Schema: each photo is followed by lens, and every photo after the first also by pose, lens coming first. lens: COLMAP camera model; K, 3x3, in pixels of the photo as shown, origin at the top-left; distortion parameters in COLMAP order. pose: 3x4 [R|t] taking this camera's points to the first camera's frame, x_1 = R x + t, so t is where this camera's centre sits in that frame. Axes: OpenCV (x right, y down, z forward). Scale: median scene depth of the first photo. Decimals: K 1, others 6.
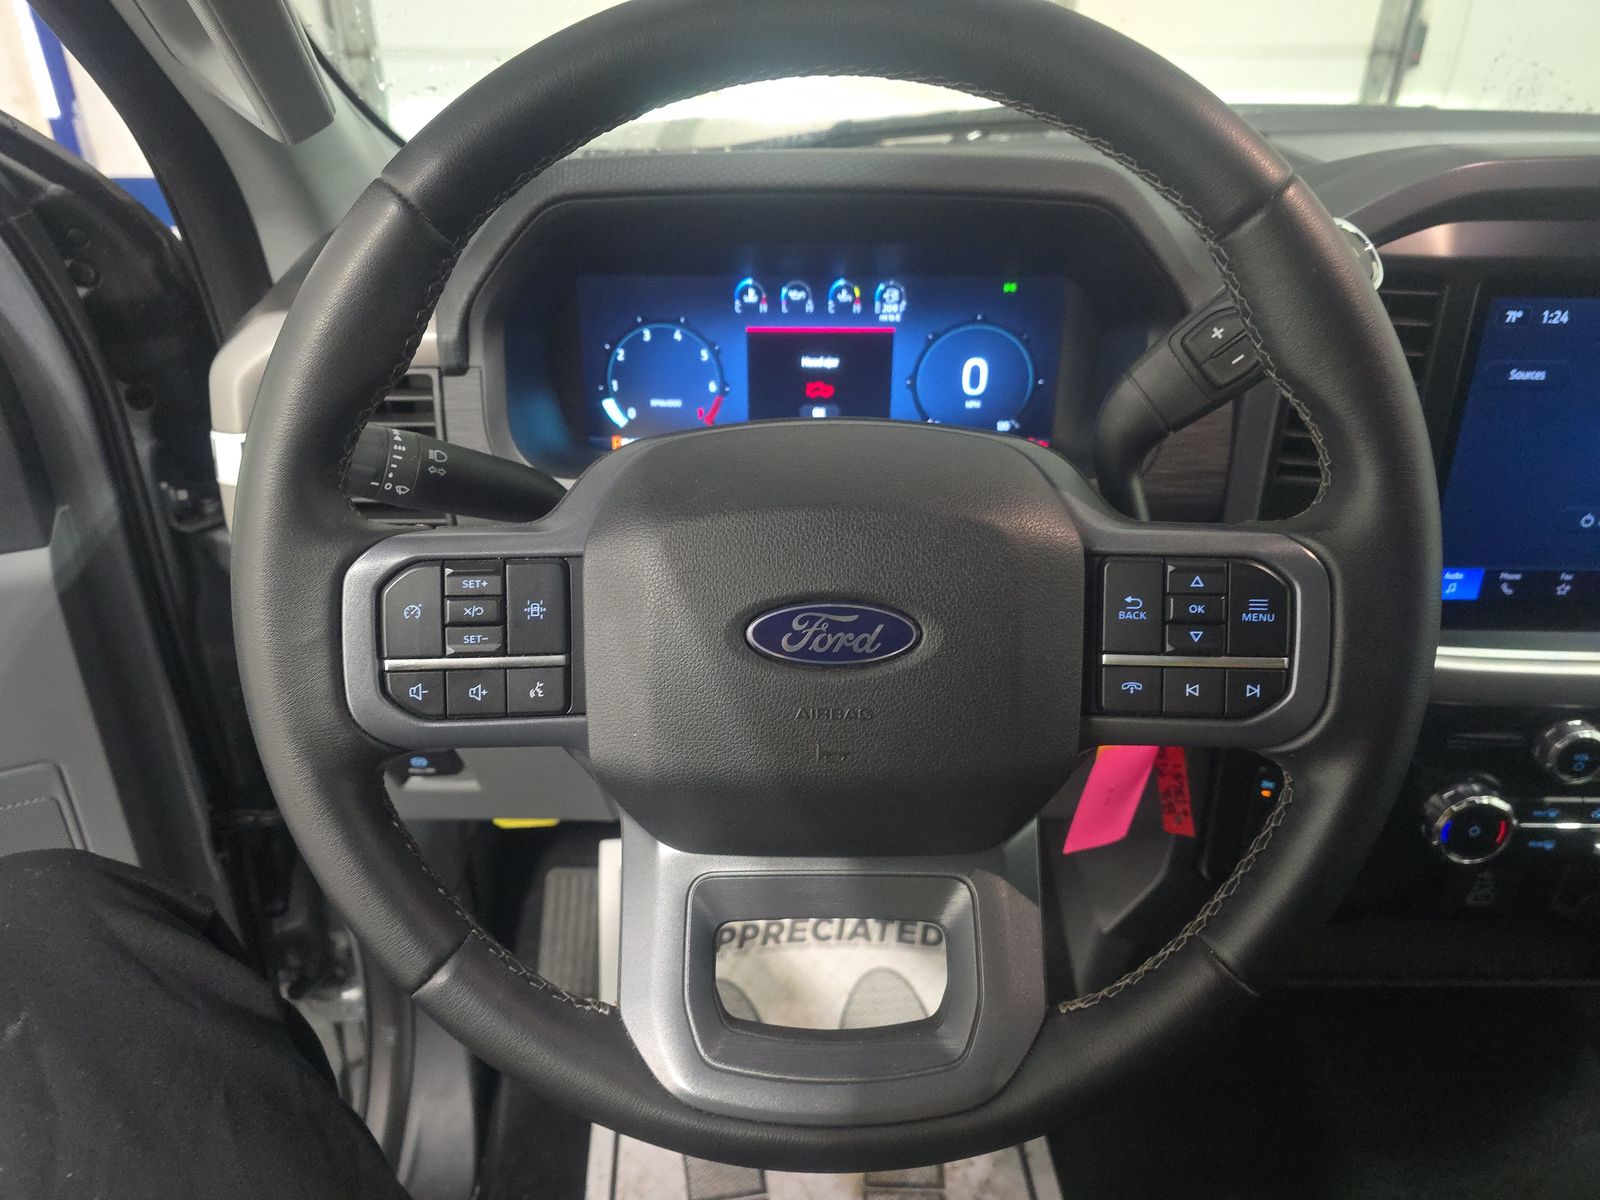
lens RADIAL K [[1093.7, 0, 800.0], [0, 1093.7, 600.0], [0, 0, 1]] dist [0.000416, -0.000725]
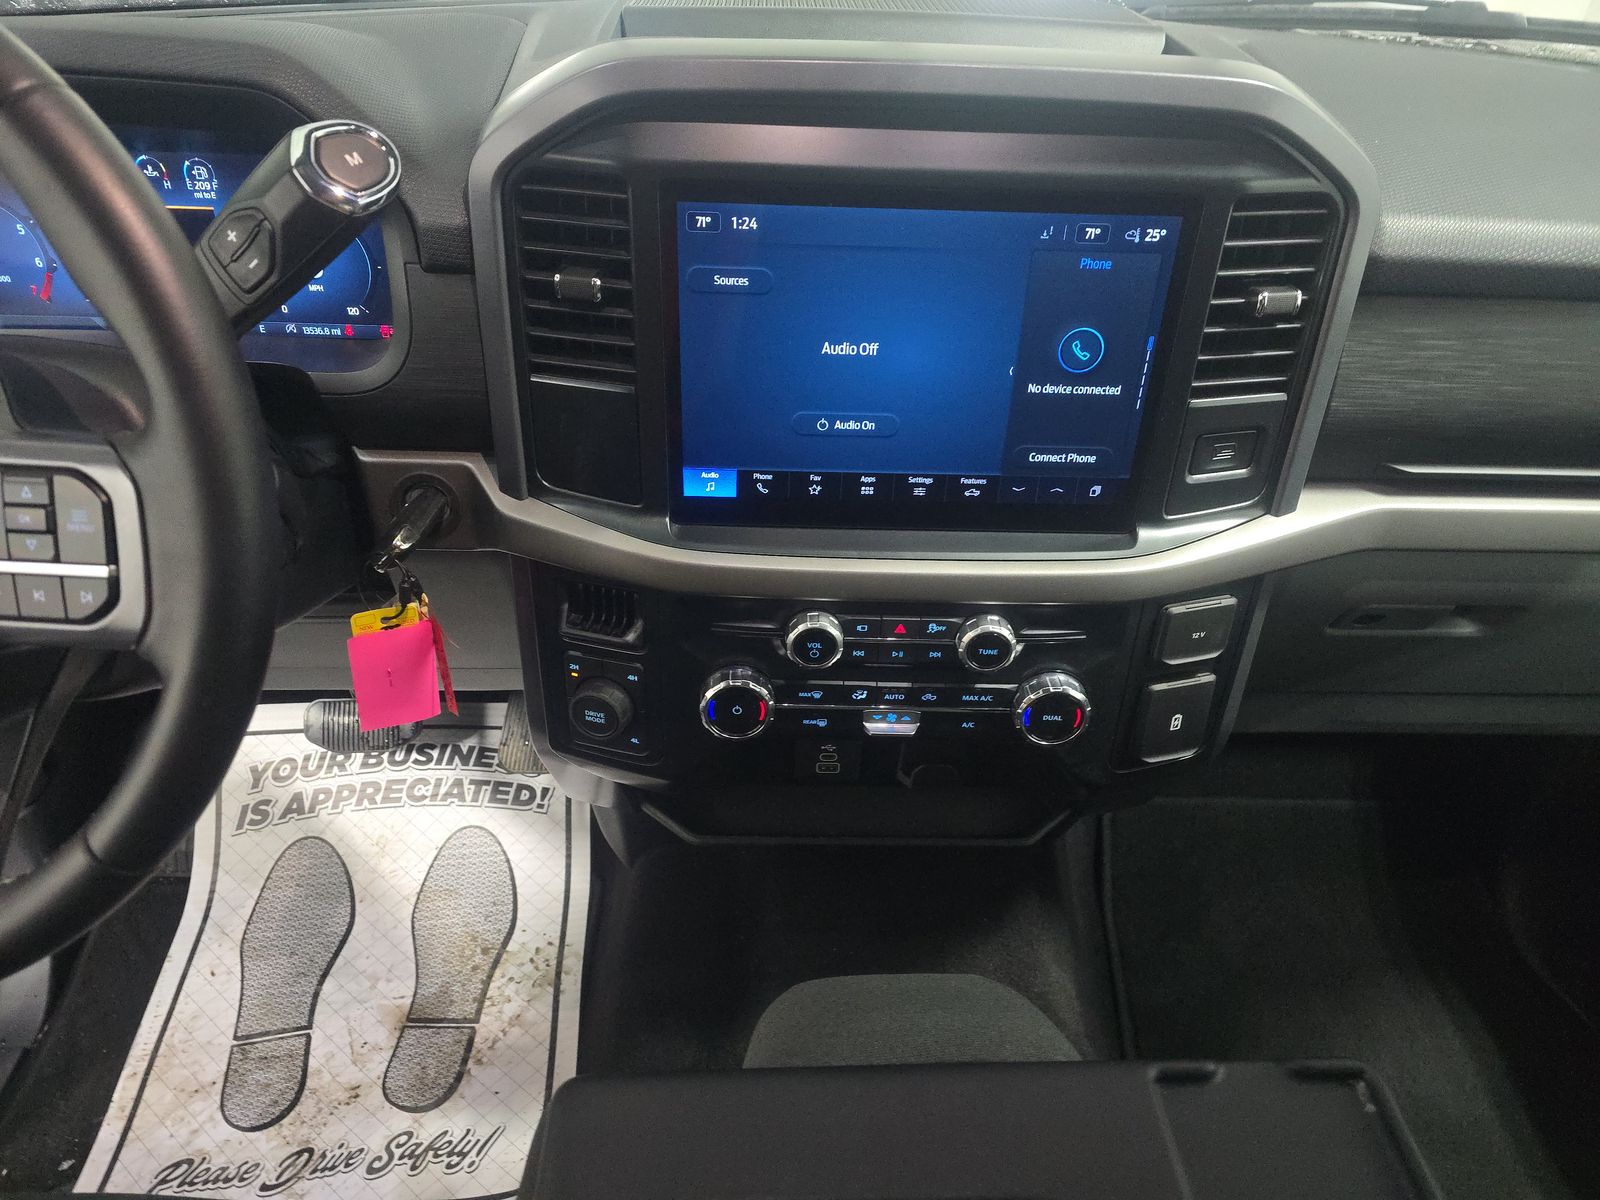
lens RADIAL K [[1057.7, 0, 808.3], [0, 1057.7, 607.1], [0, 0, 1]] dist [0.082868, -0.083786]
pose [[0.998737, 0.011011, 0.049015, 0.579607], [-0.017321, 0.991330, 0.130245, -0.027442], [-0.047156, -0.130930, 0.990270, -0.033599]]
